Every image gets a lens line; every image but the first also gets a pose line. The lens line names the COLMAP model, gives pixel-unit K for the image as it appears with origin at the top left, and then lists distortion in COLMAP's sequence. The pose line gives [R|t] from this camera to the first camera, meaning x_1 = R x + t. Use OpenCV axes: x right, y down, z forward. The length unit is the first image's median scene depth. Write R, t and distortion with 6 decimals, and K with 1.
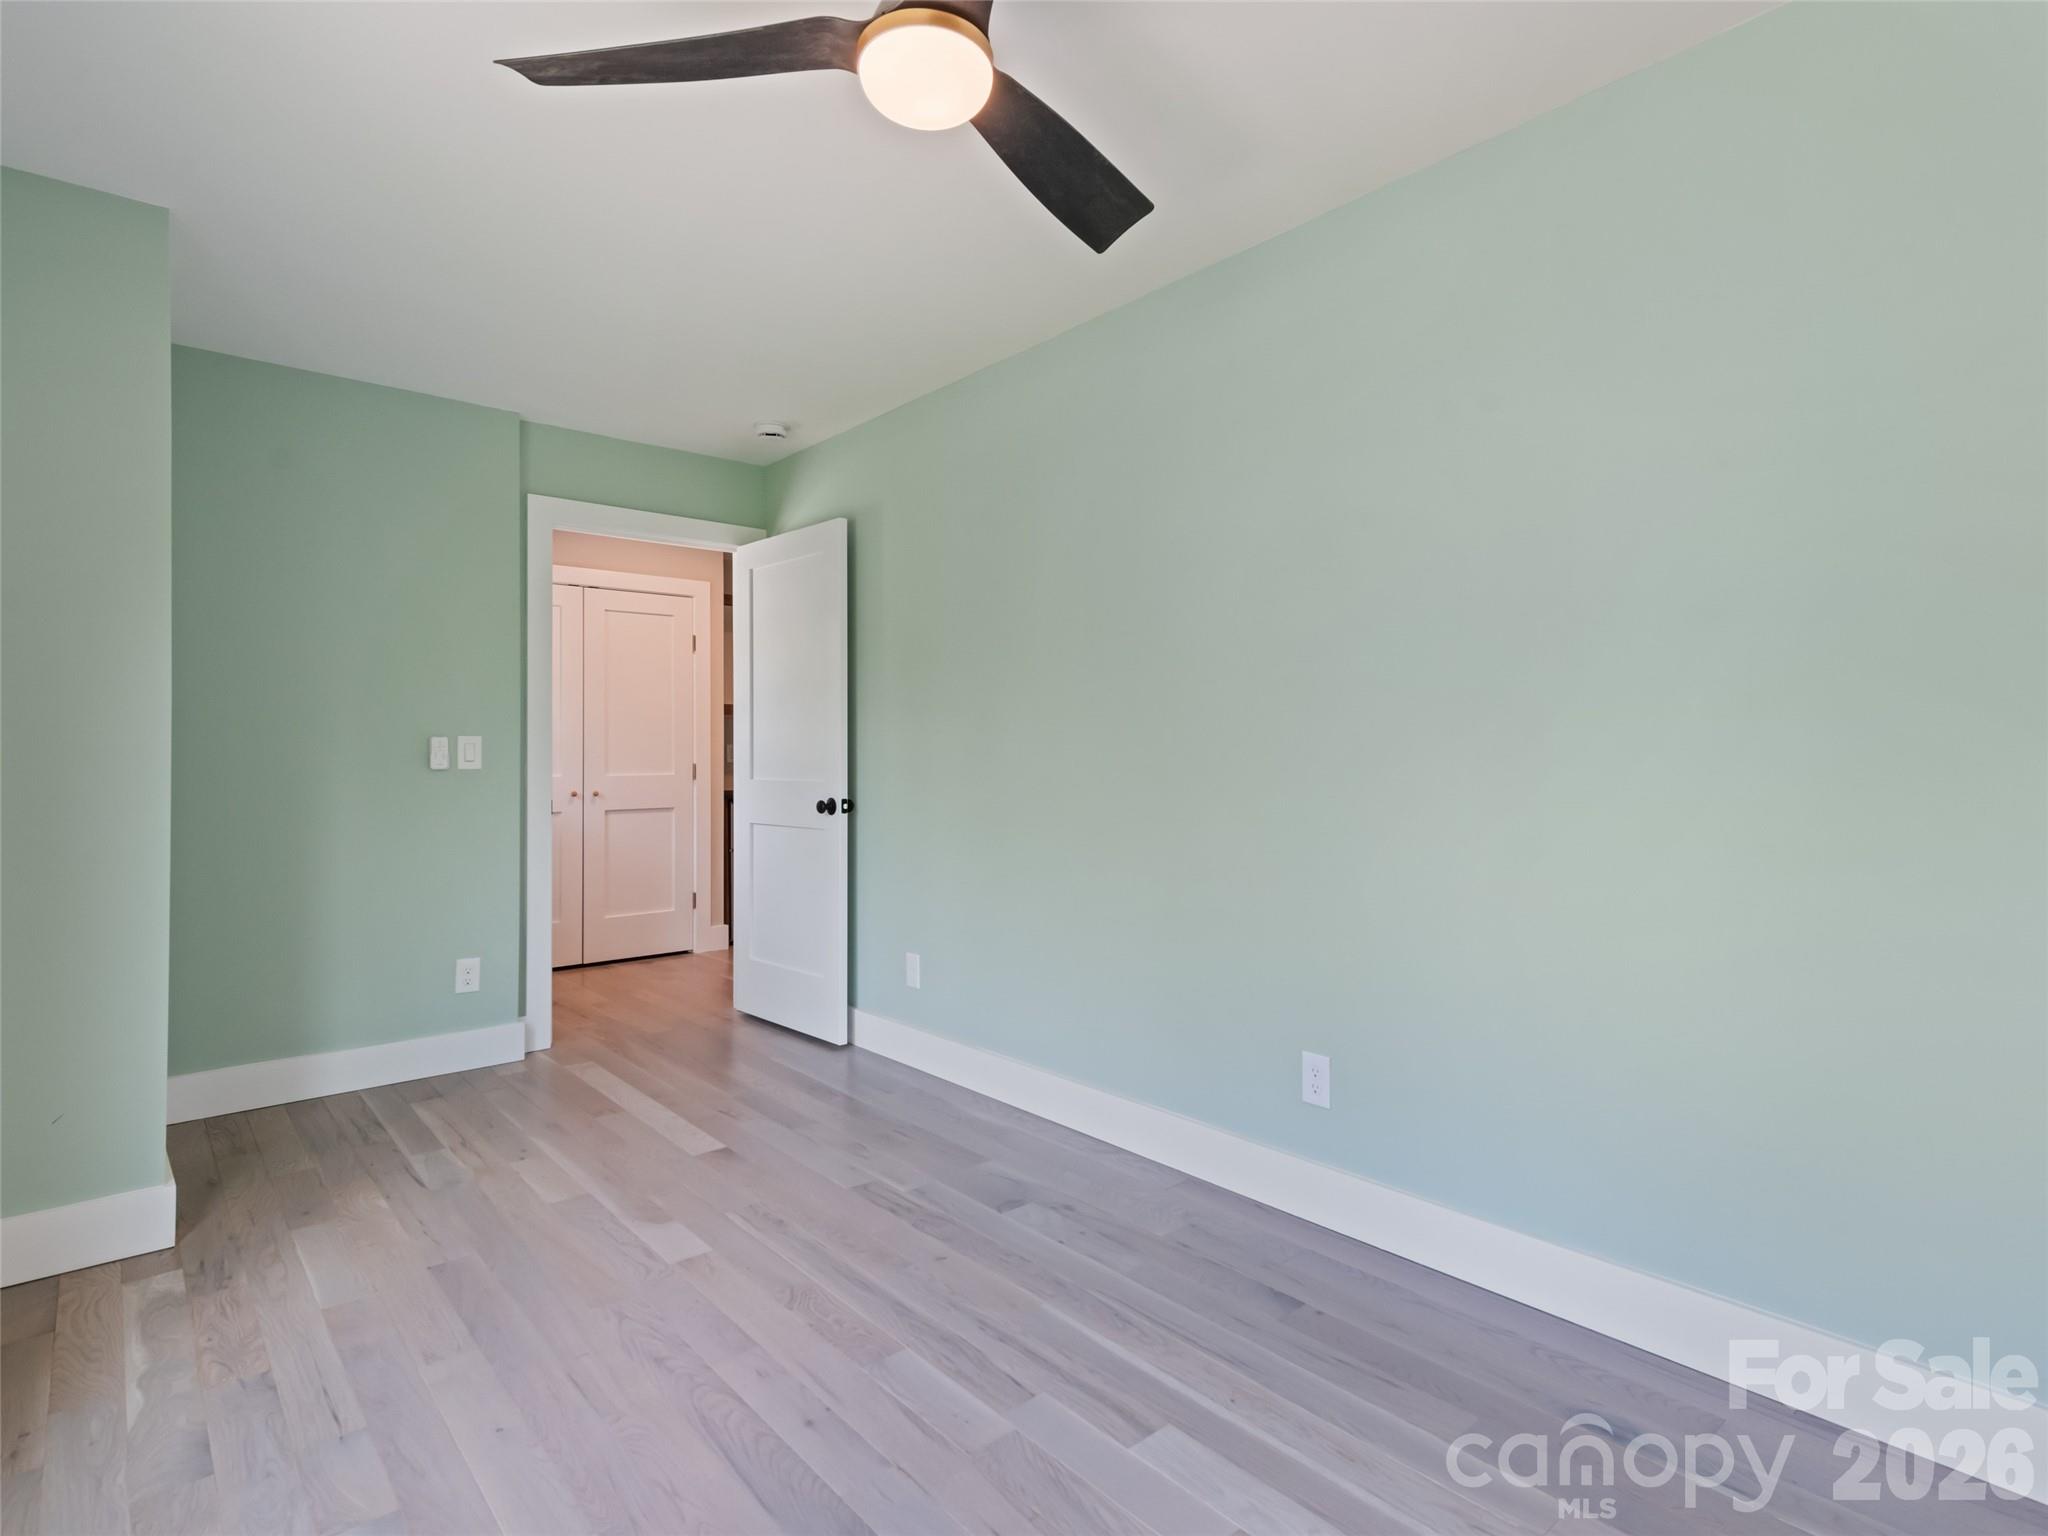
lens RADIAL K [[1058.7, 0, 1027.8], [0, 1058.7, 800.7], [0, 0, 1]] dist [0.021109, -0.006866]
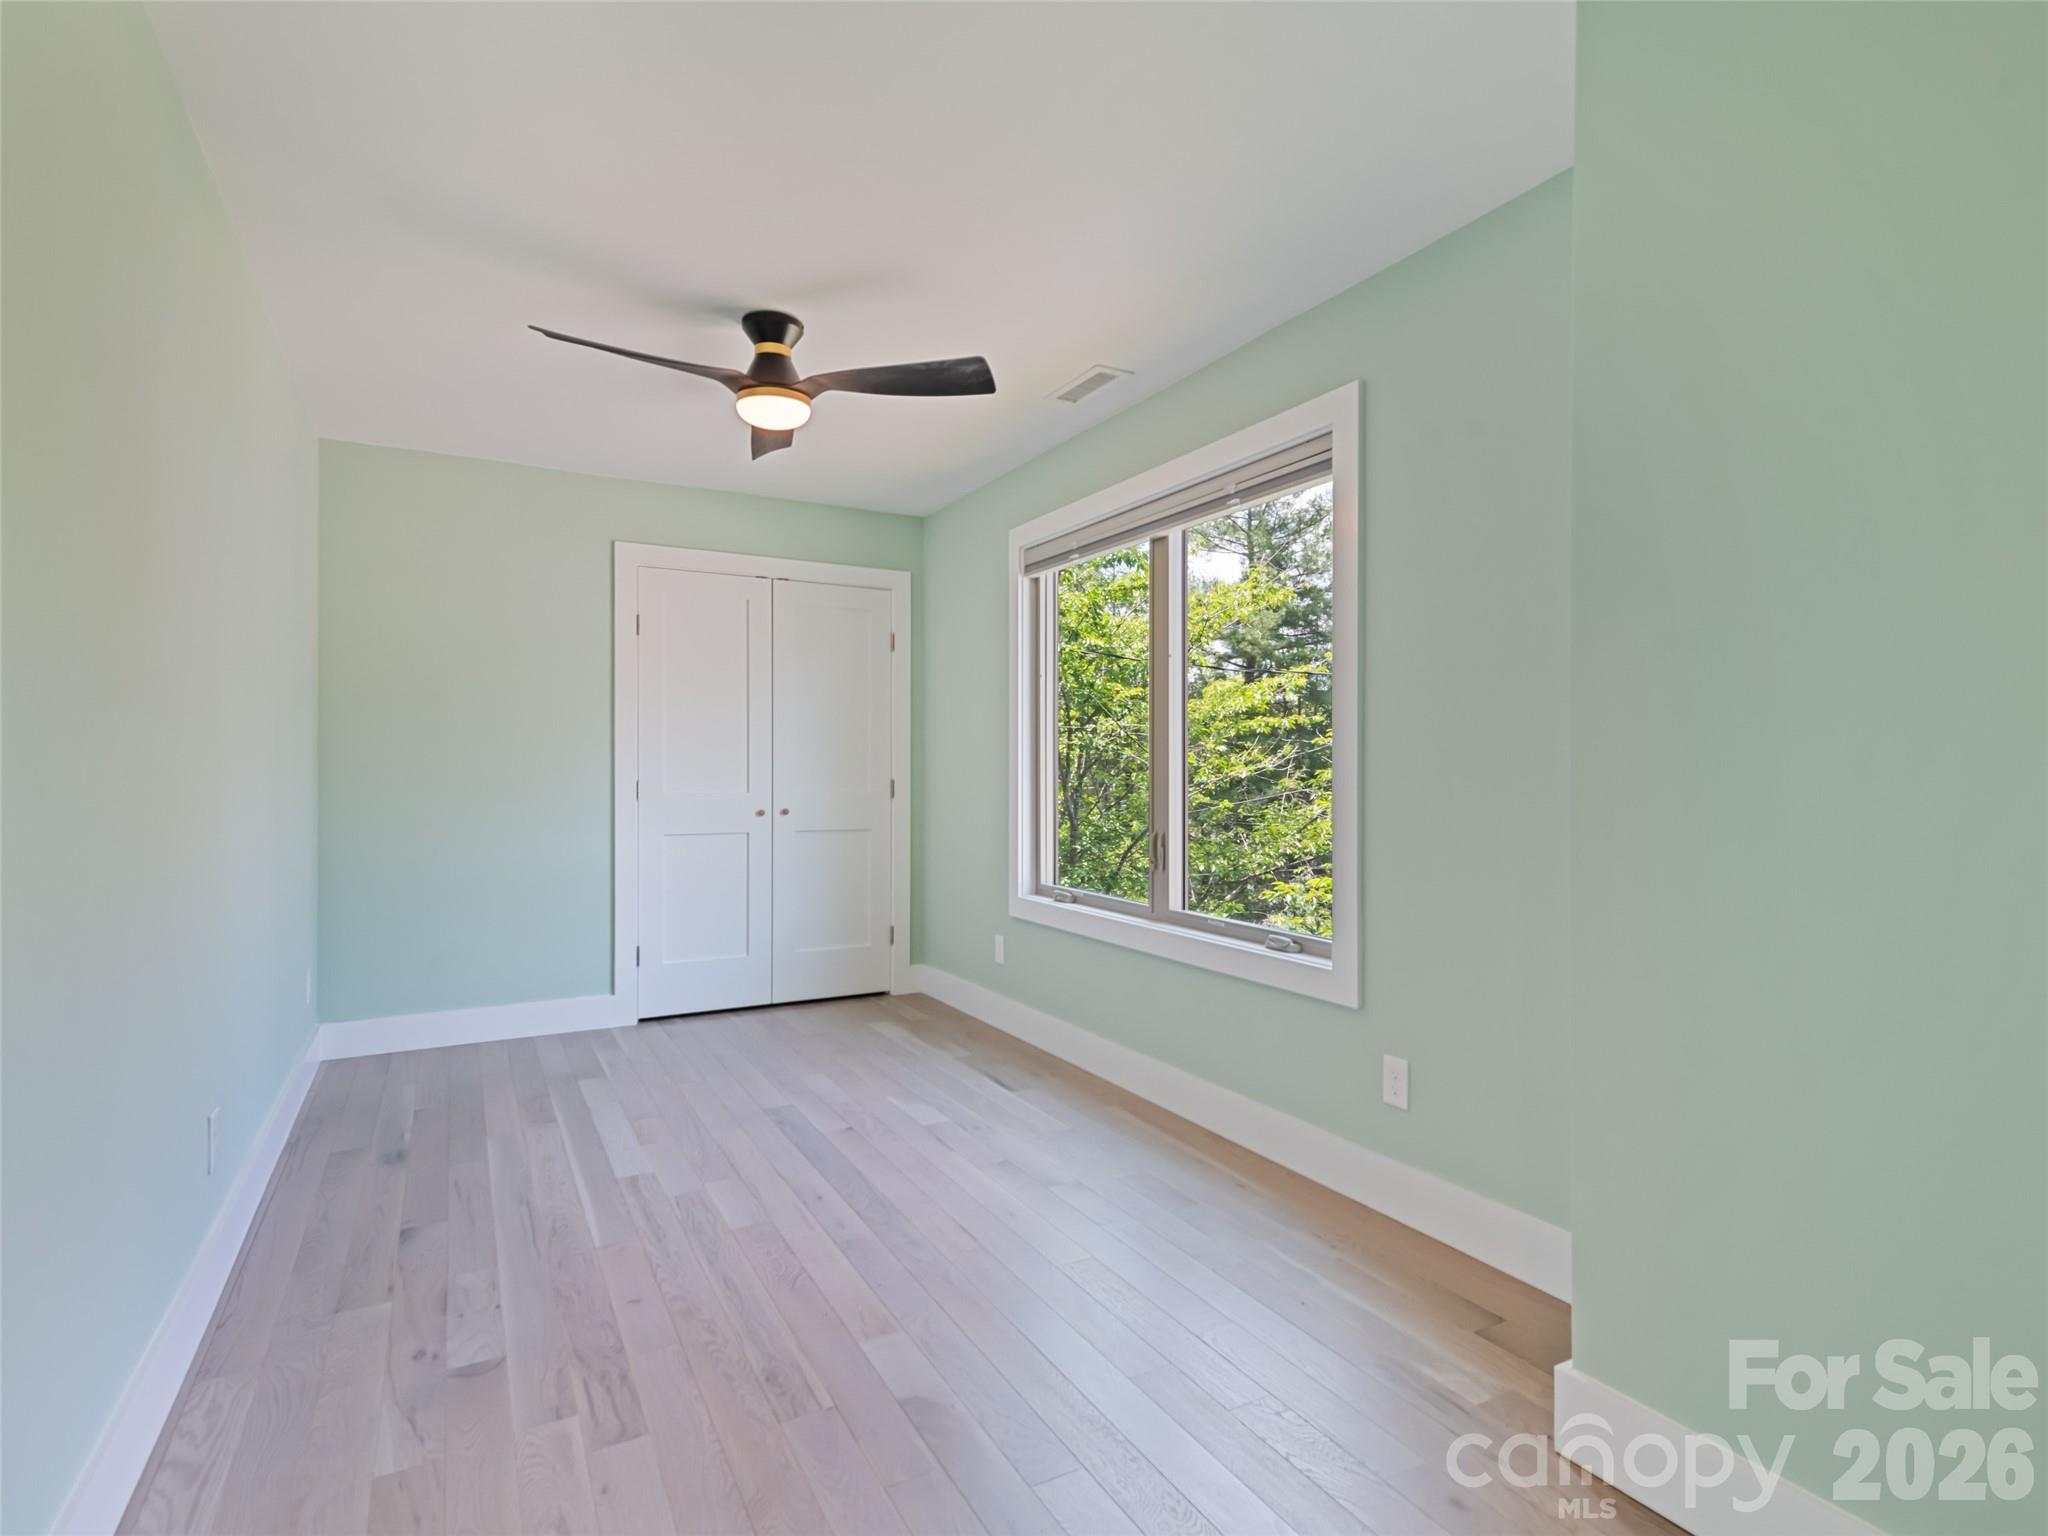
lens RADIAL K [[1058.7, 0, 1027.8], [0, 1058.7, 800.7], [0, 0, 1]] dist [0.021109, -0.006866]
pose [[-0.978914, -0.002342, 0.204261, -0.657363], [0.011943, 0.997568, 0.068674, -0.083531], [-0.203925, 0.069666, -0.976505, 1.935576]]
